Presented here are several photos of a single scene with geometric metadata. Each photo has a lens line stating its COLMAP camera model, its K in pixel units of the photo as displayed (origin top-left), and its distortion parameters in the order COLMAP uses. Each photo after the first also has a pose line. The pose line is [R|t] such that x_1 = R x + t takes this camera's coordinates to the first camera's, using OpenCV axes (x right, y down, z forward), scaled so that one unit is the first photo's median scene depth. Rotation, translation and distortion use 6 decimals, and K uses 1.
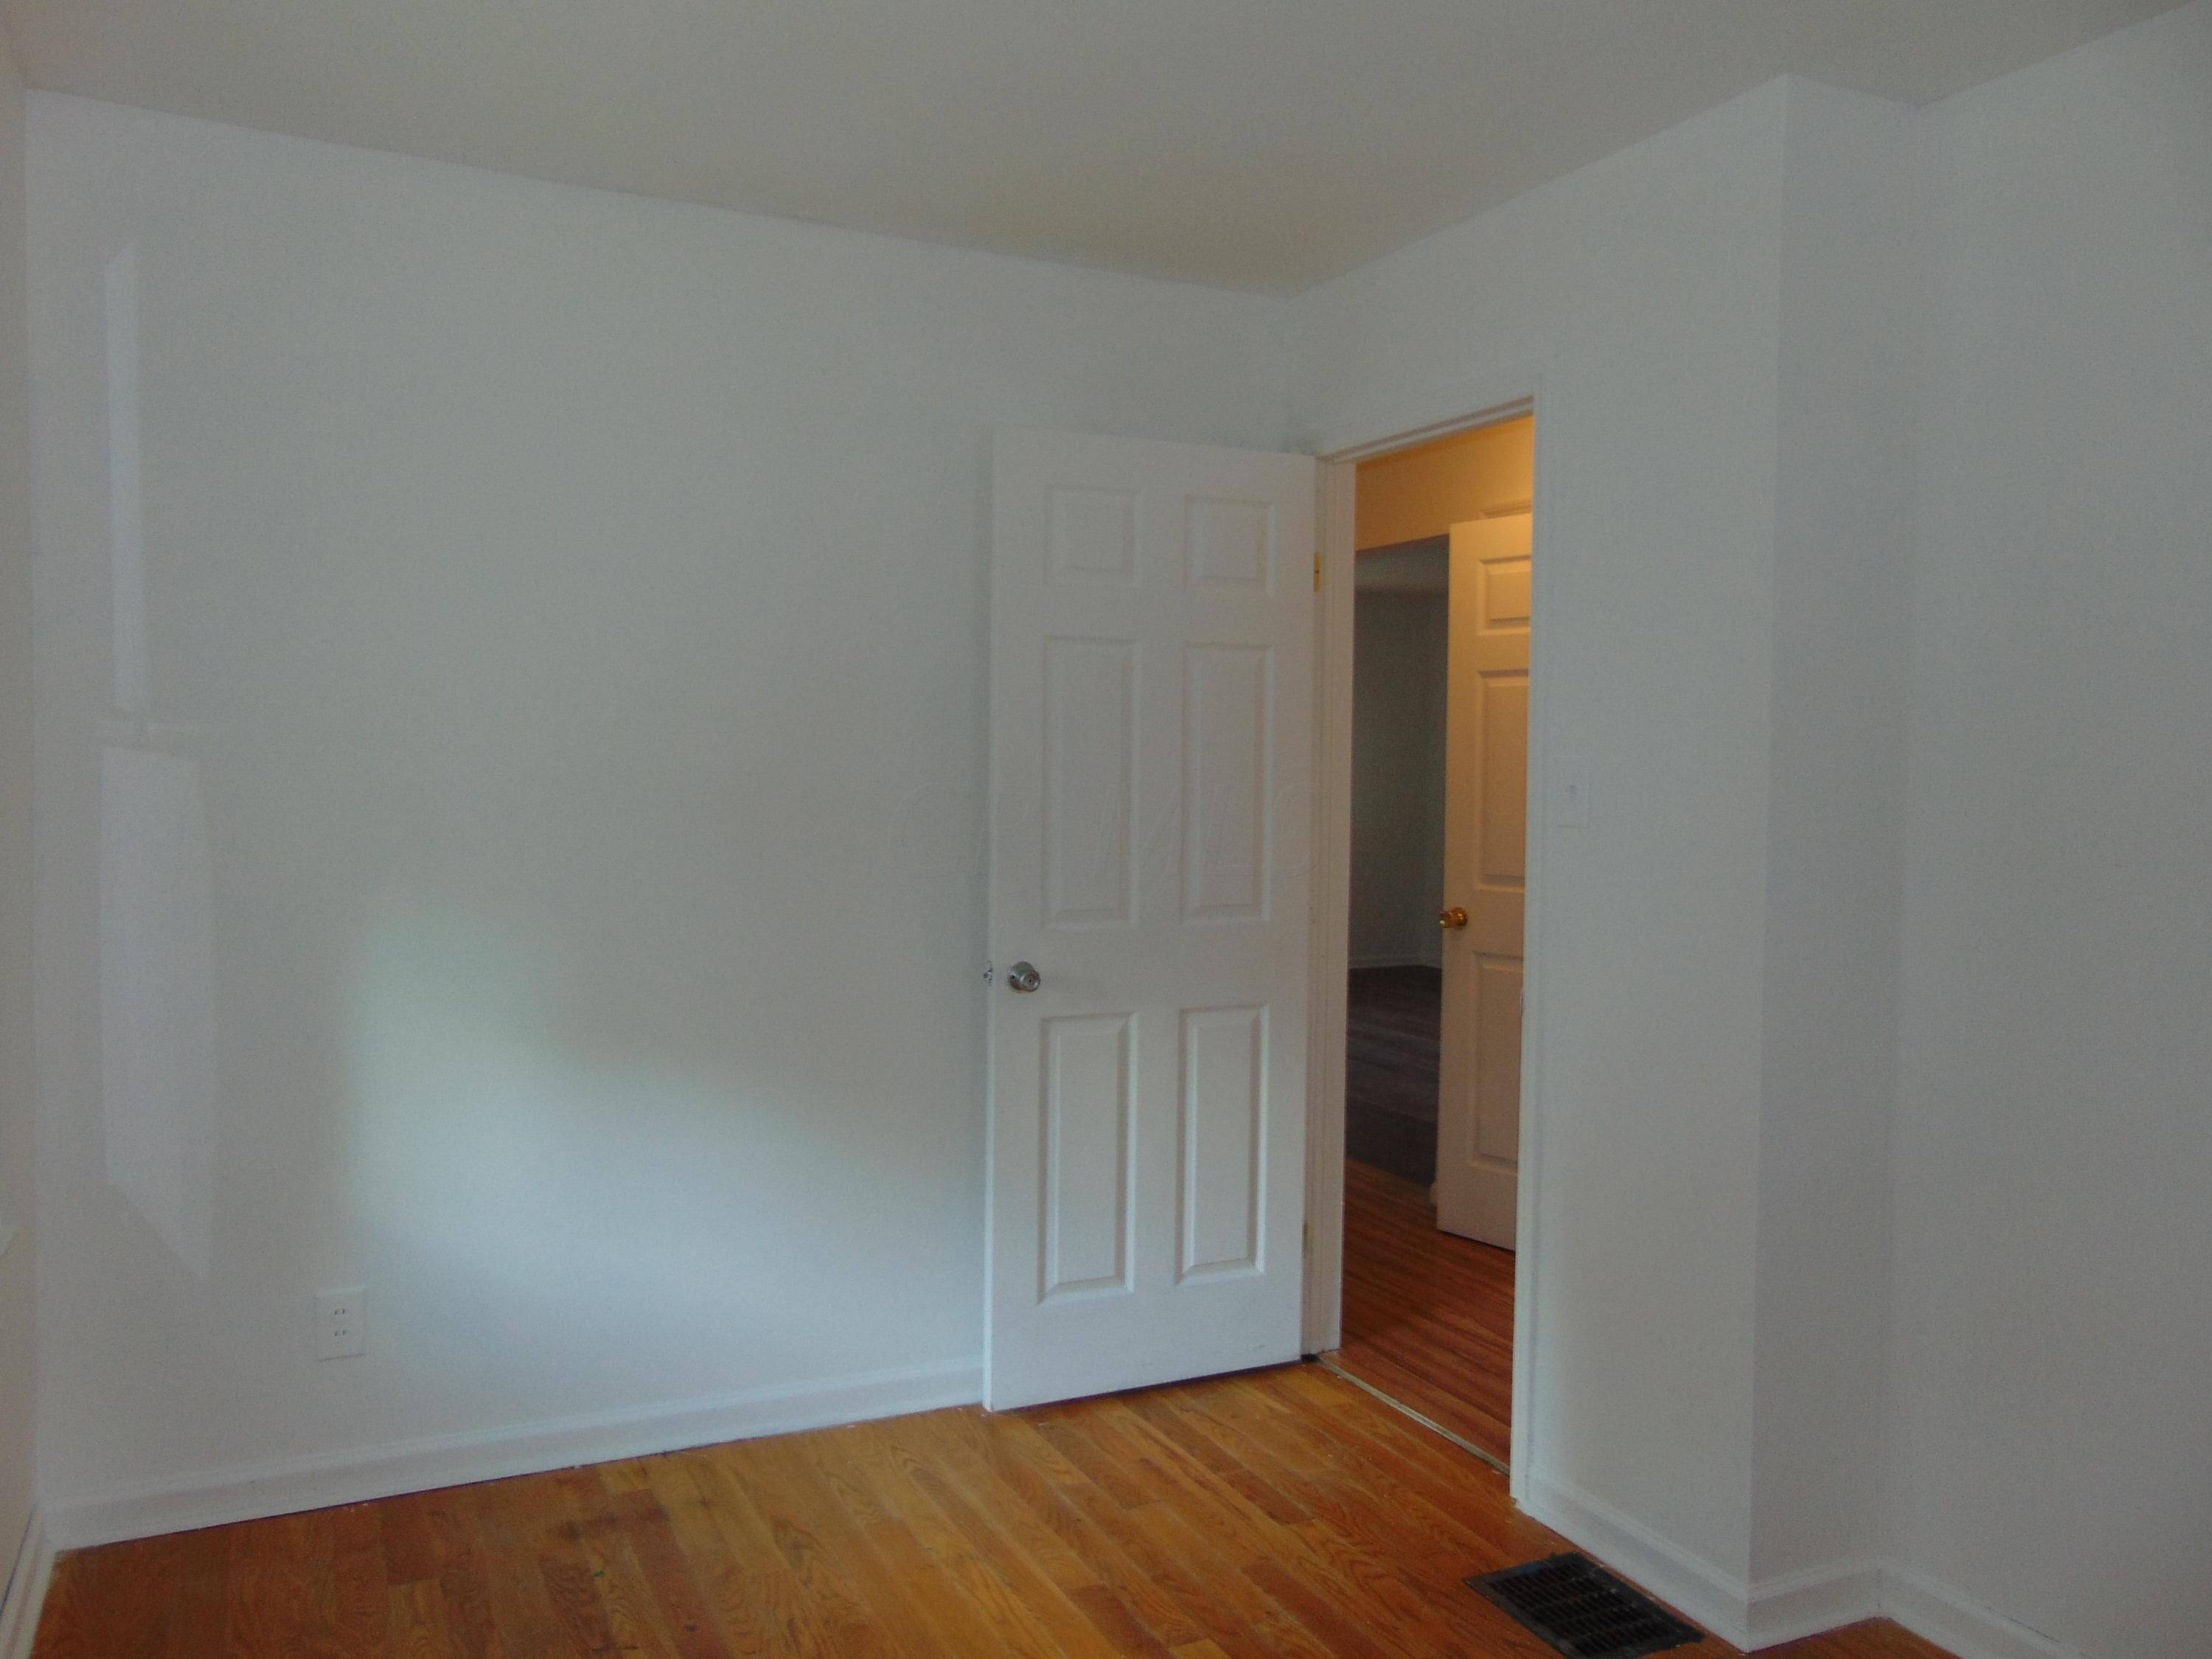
lens RADIAL K [[1664.2, 0, 1107.2], [0, 1664.2, 841.6], [0, 0, 1]] dist [-0.029062, 0.054602]
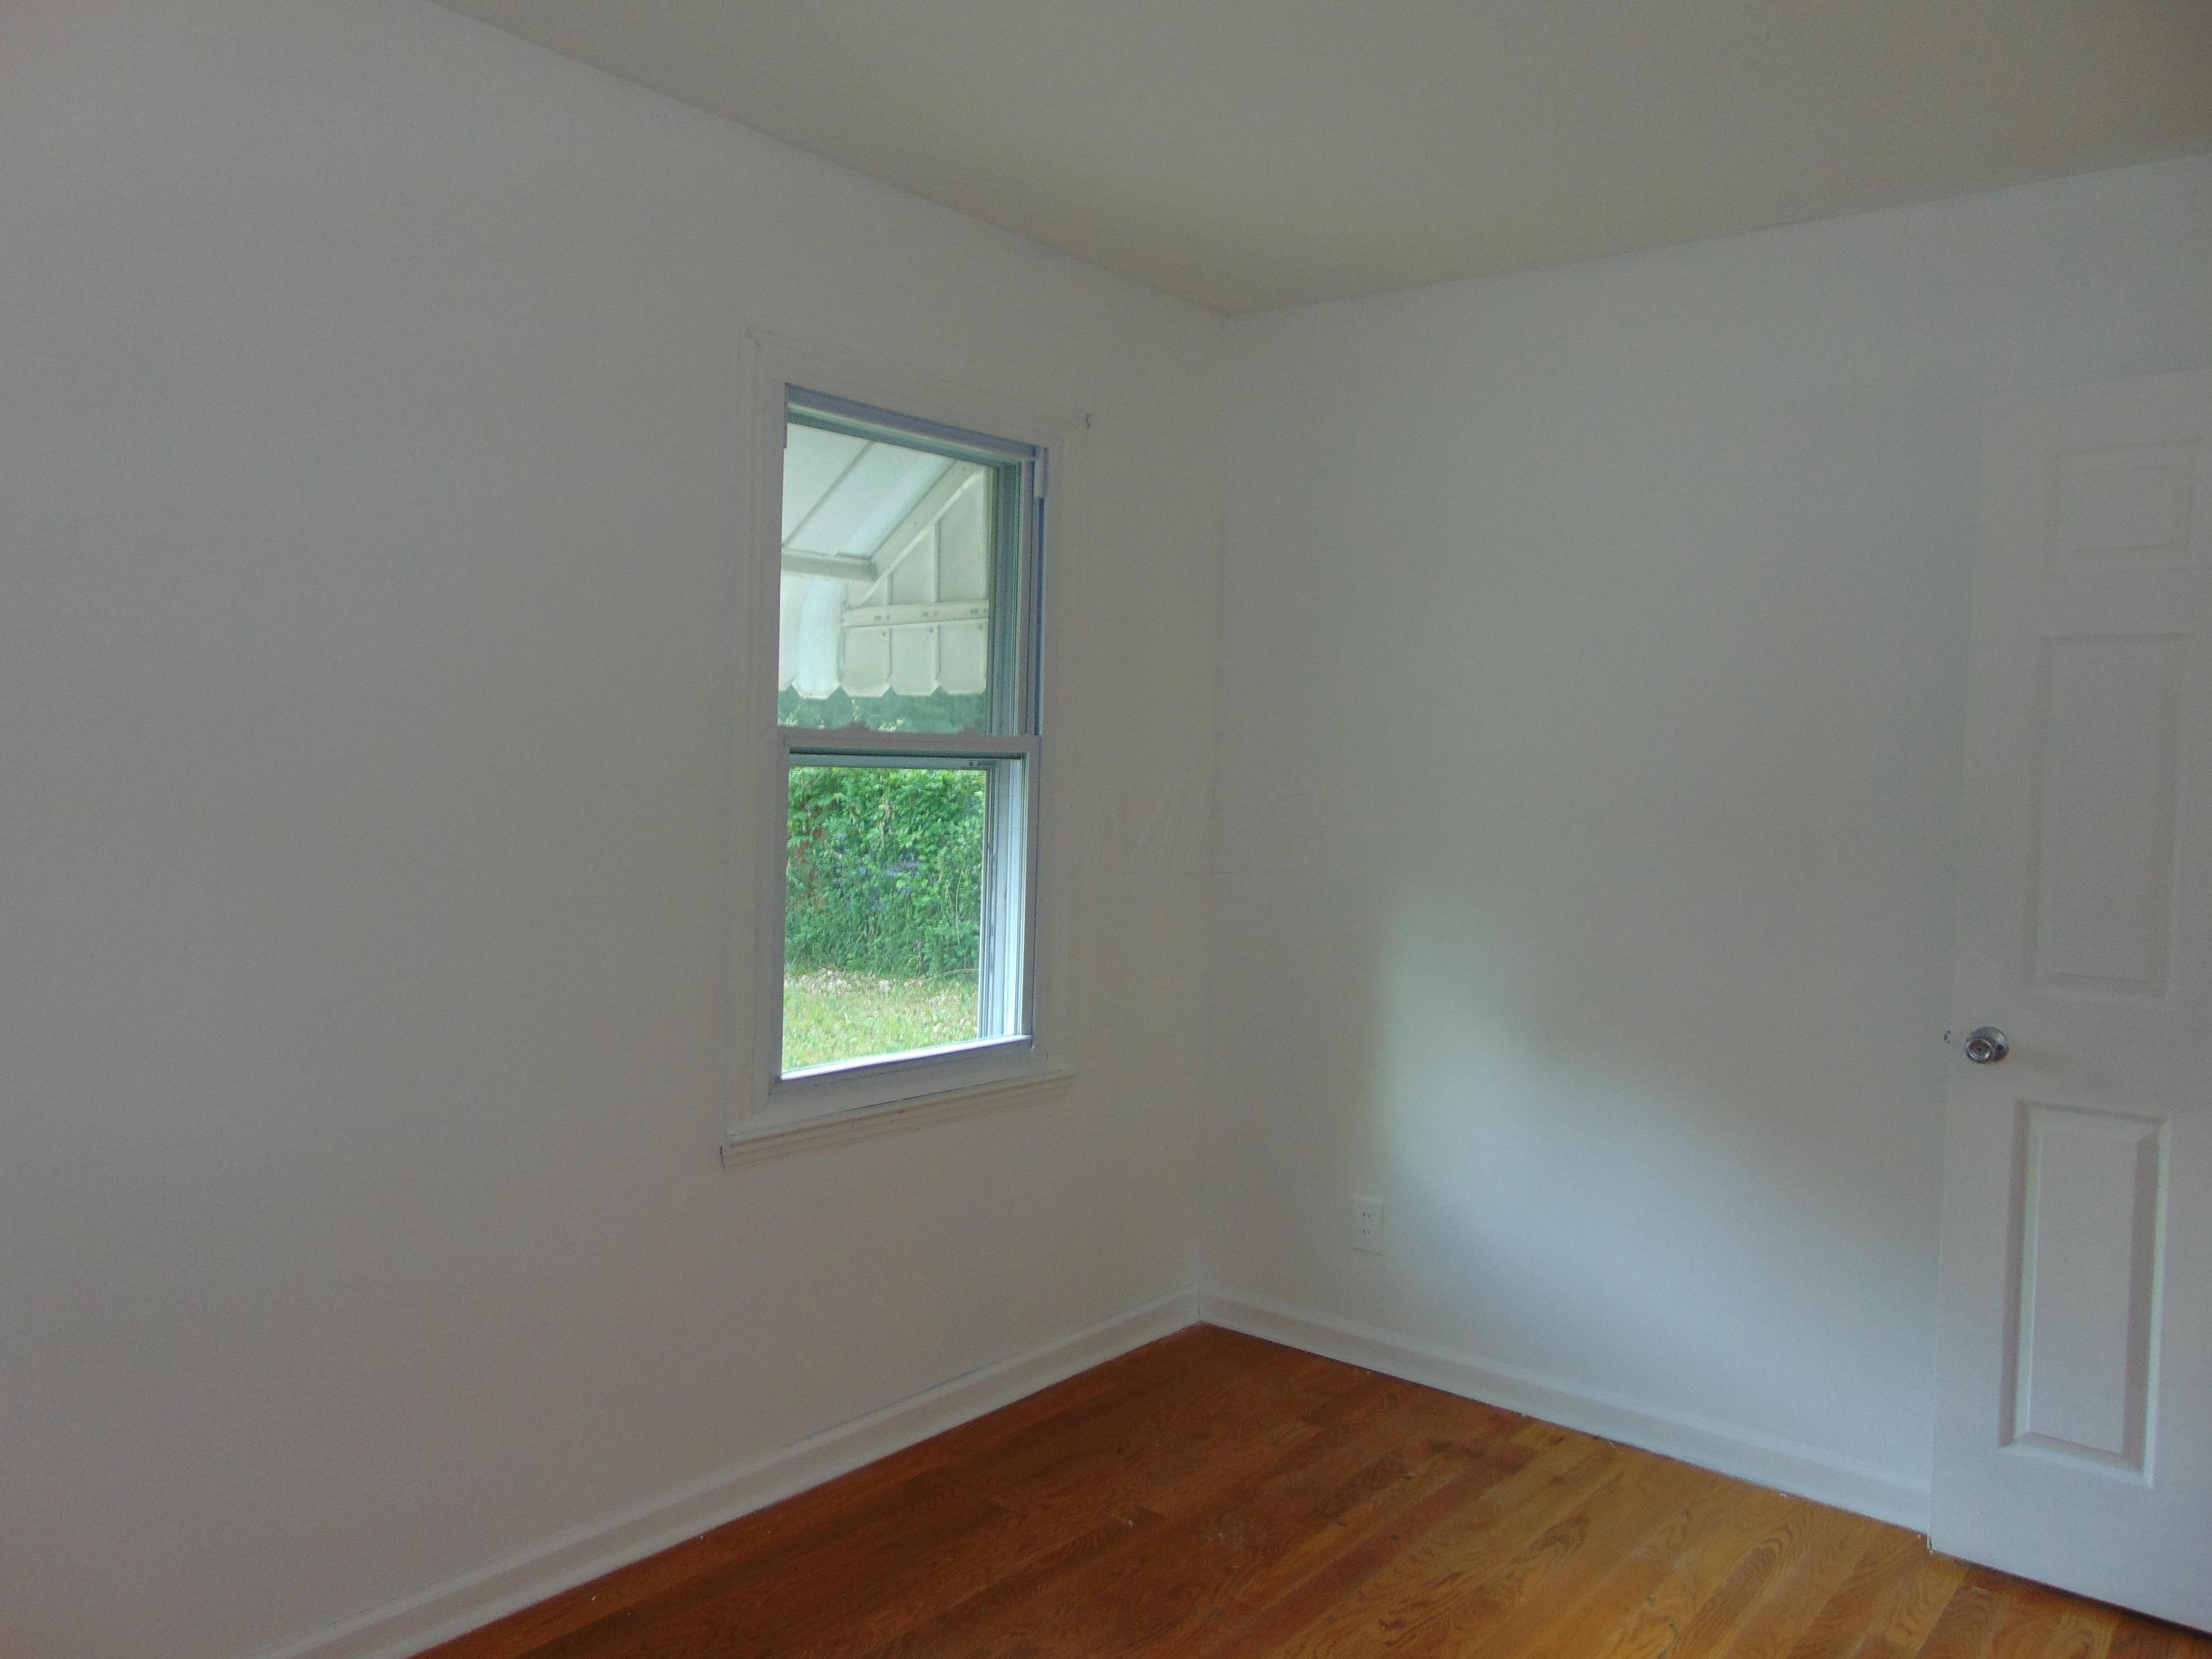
lens RADIAL K [[1664.2, 0, 1107.2], [0, 1664.2, 841.6], [0, 0, 1]] dist [-0.029062, 0.054602]
pose [[0.415887, 0.039738, -0.908548, 0.561075], [-0.062529, 0.997930, 0.015024, -0.006705], [0.907264, 0.050563, 0.417511, 0.262166]]
